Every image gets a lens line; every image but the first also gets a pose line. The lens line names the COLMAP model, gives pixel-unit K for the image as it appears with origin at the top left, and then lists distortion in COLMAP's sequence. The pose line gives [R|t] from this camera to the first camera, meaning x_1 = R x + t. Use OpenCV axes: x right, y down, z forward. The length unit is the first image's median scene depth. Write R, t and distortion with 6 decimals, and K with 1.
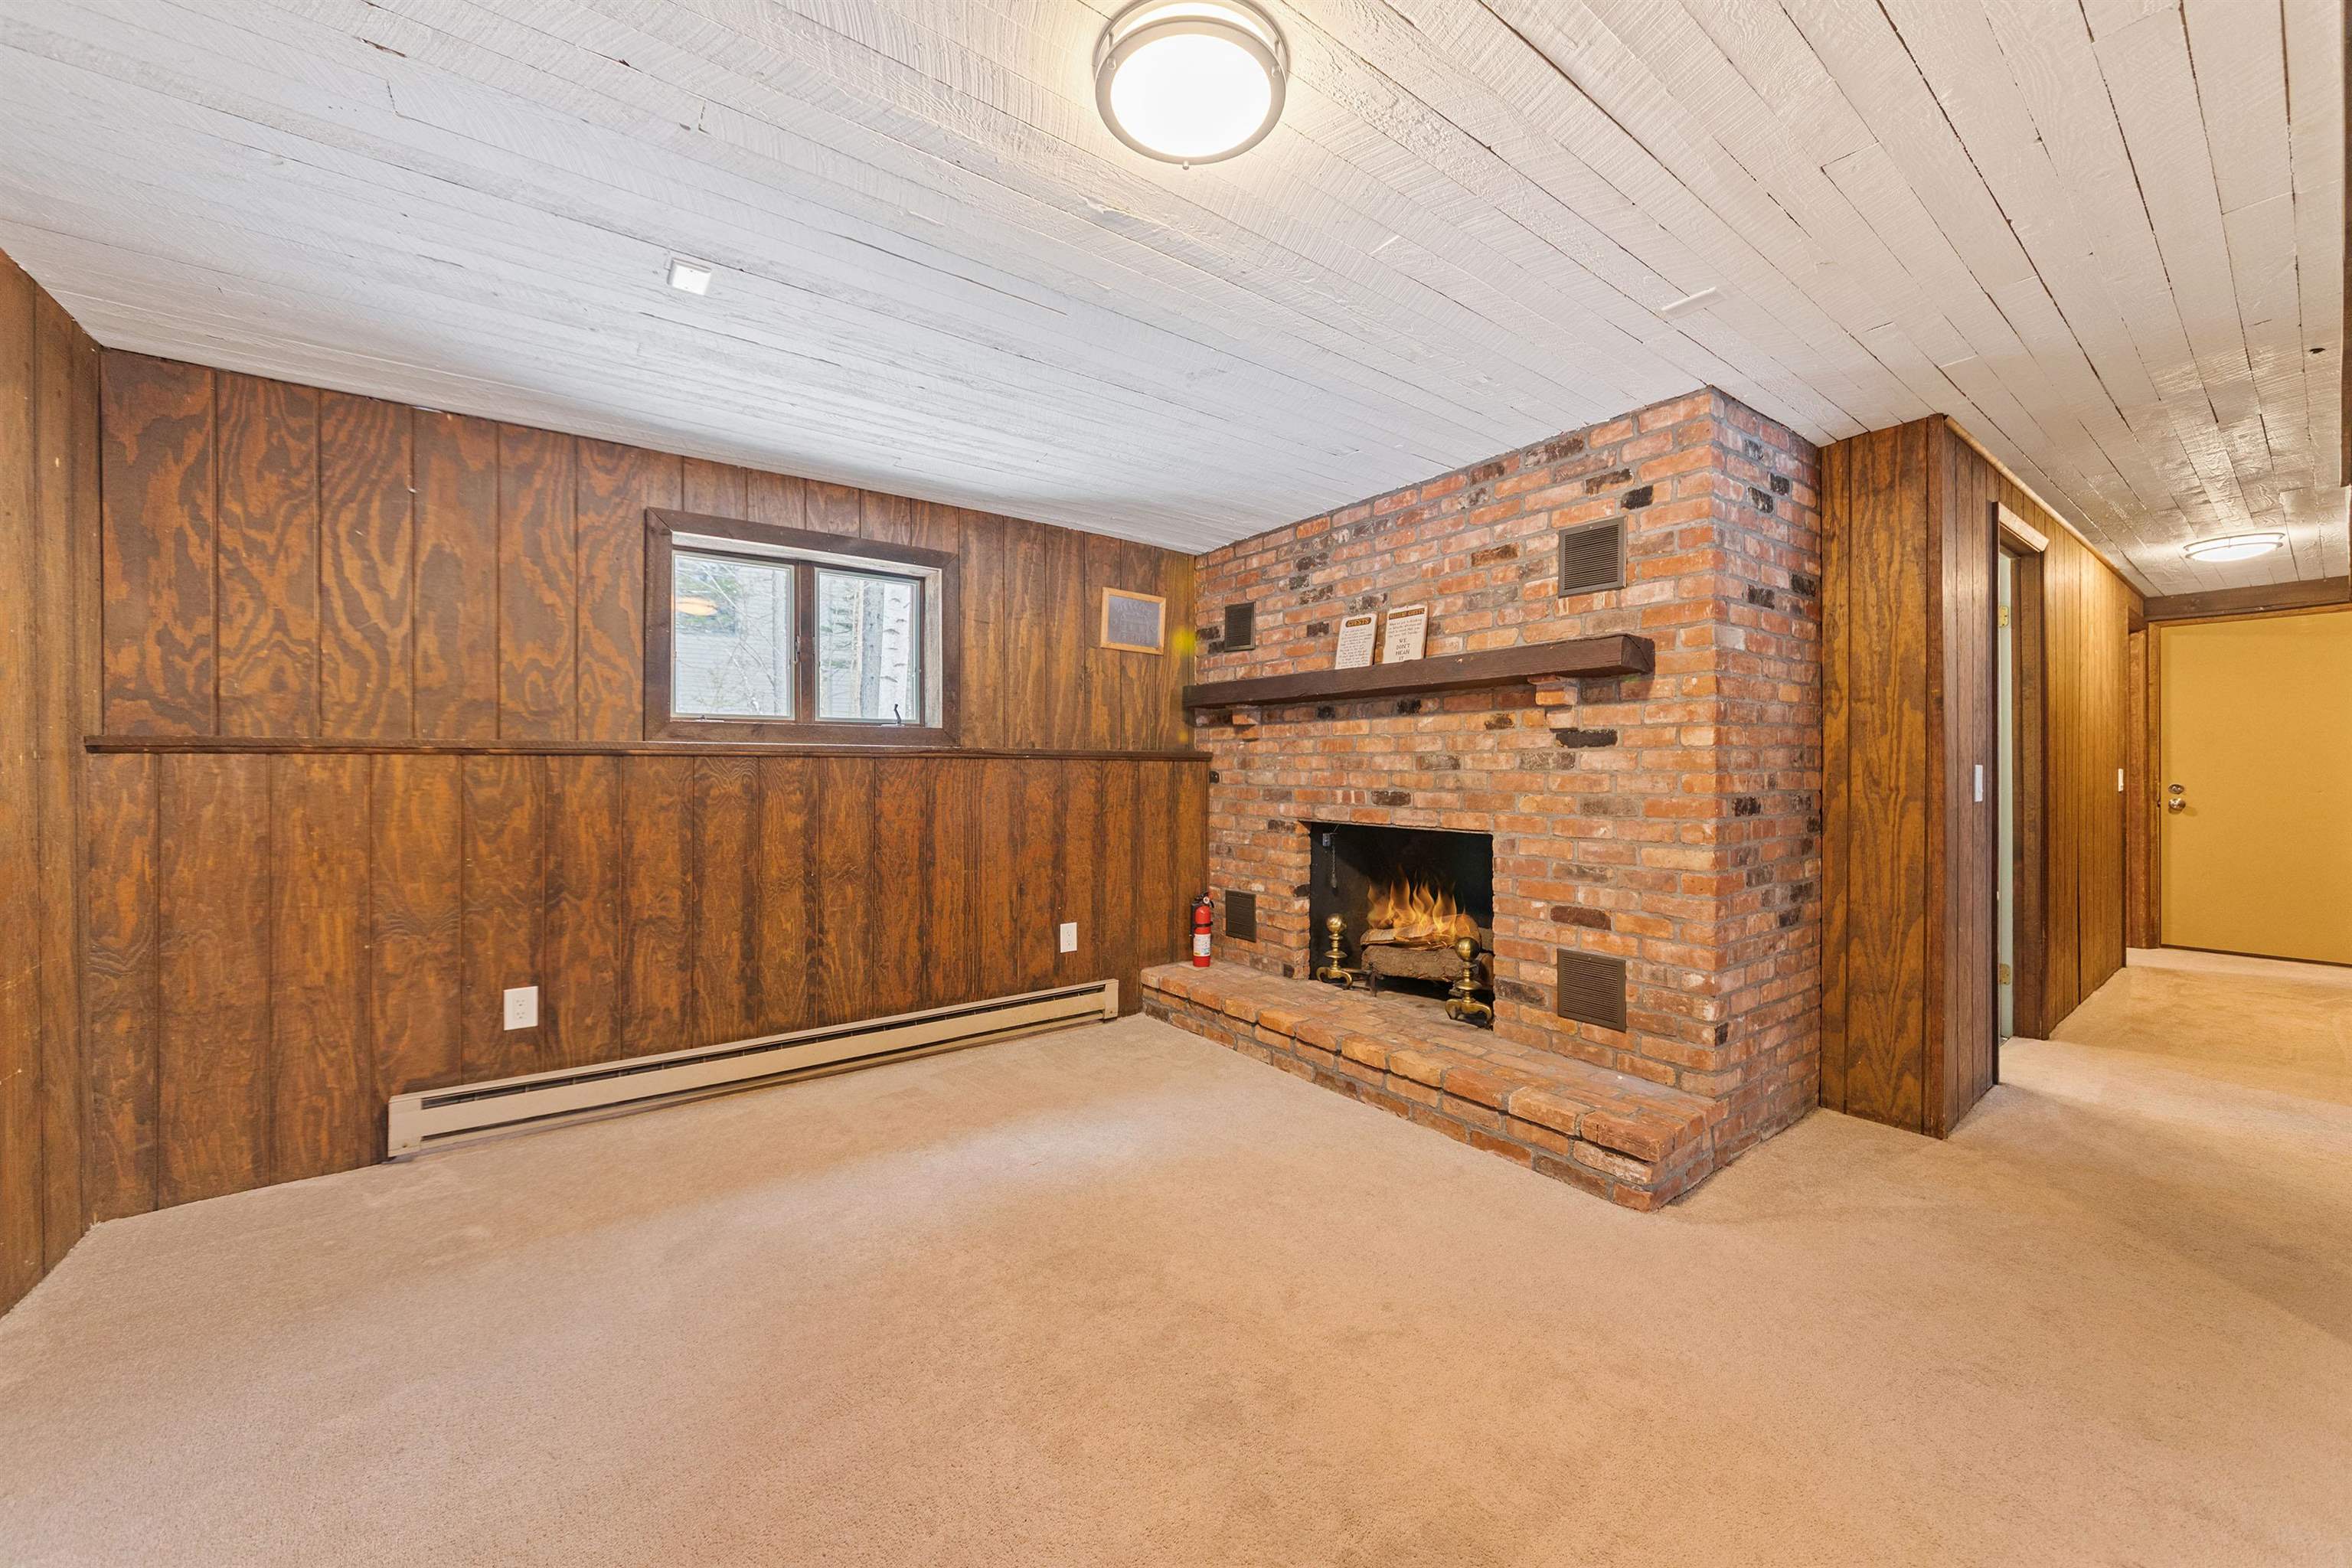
lens RADIAL K [[864.5, 0, 1176.0], [0, 864.5, 784.0], [0, 0, 1]] dist [-0.000112, -0.000012]
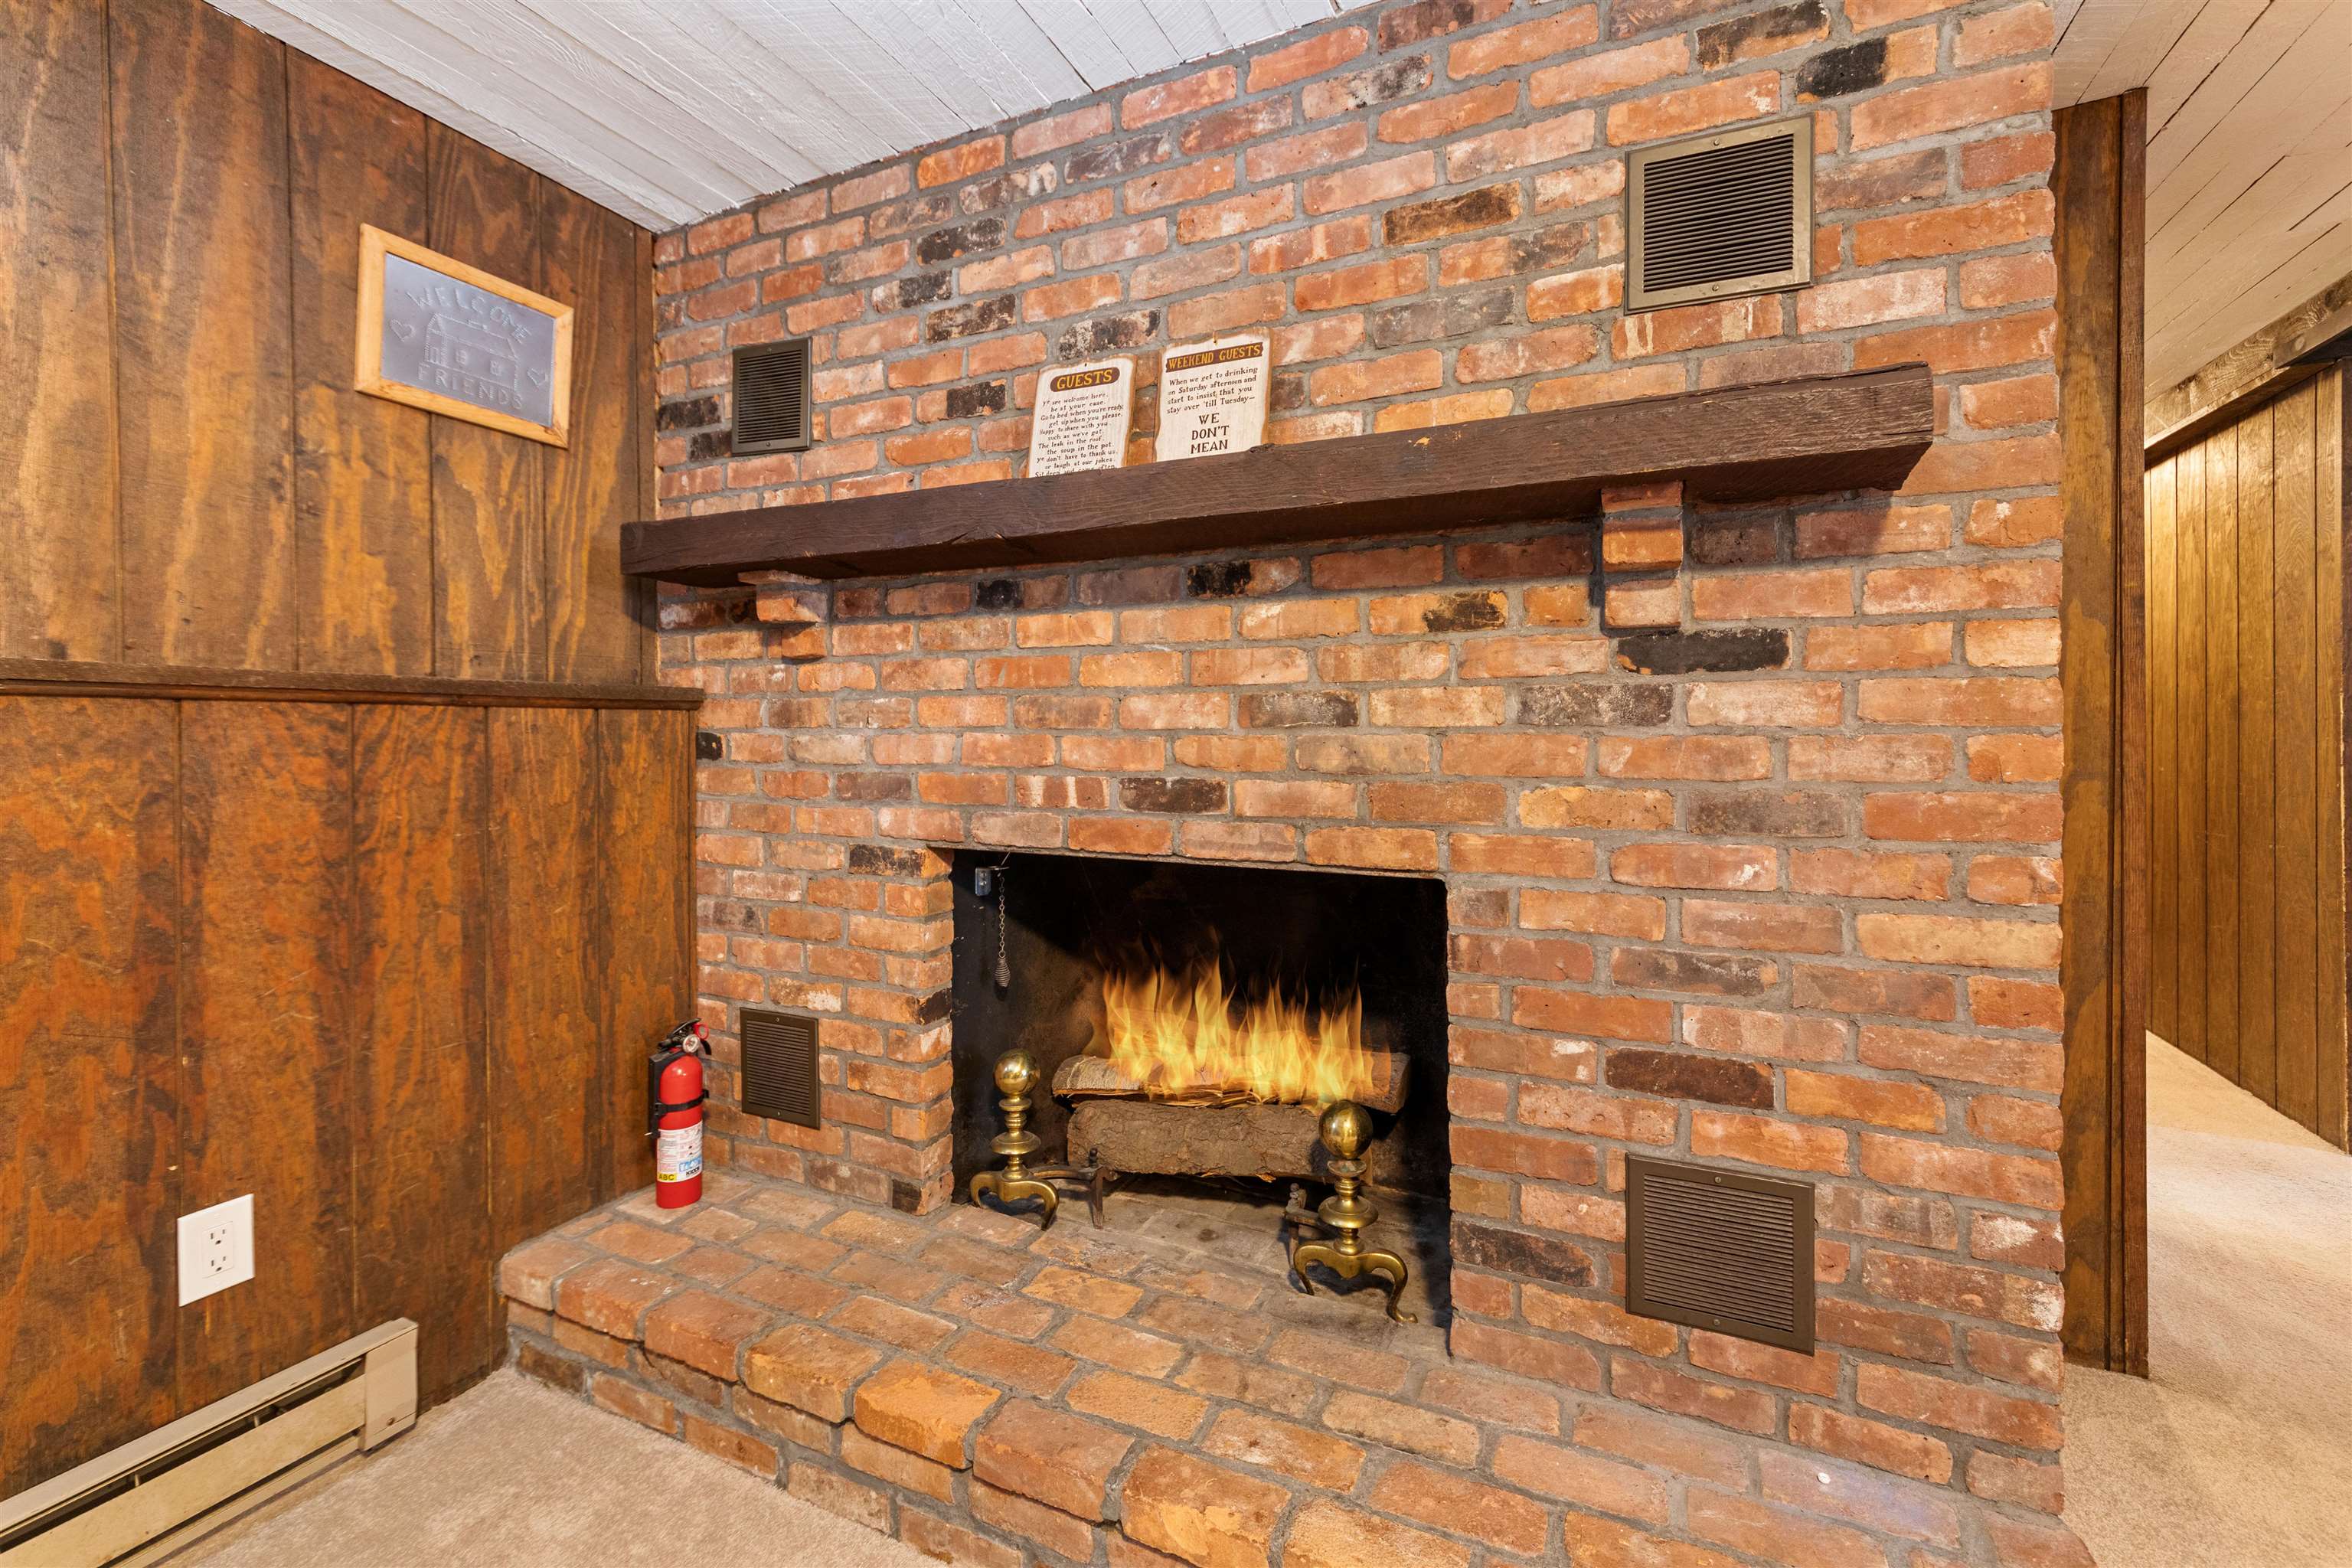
lens RADIAL K [[982.5, 0, 1184.8], [0, 982.5, 737.5], [0, 0, 1]] dist [-0.001230, -0.000357]
pose [[0.877621, -0.008793, 0.479275, 0.022975], [0.011693, 0.999927, -0.003067, -0.010251], [-0.479213, 0.008295, 0.877659, 0.582907]]
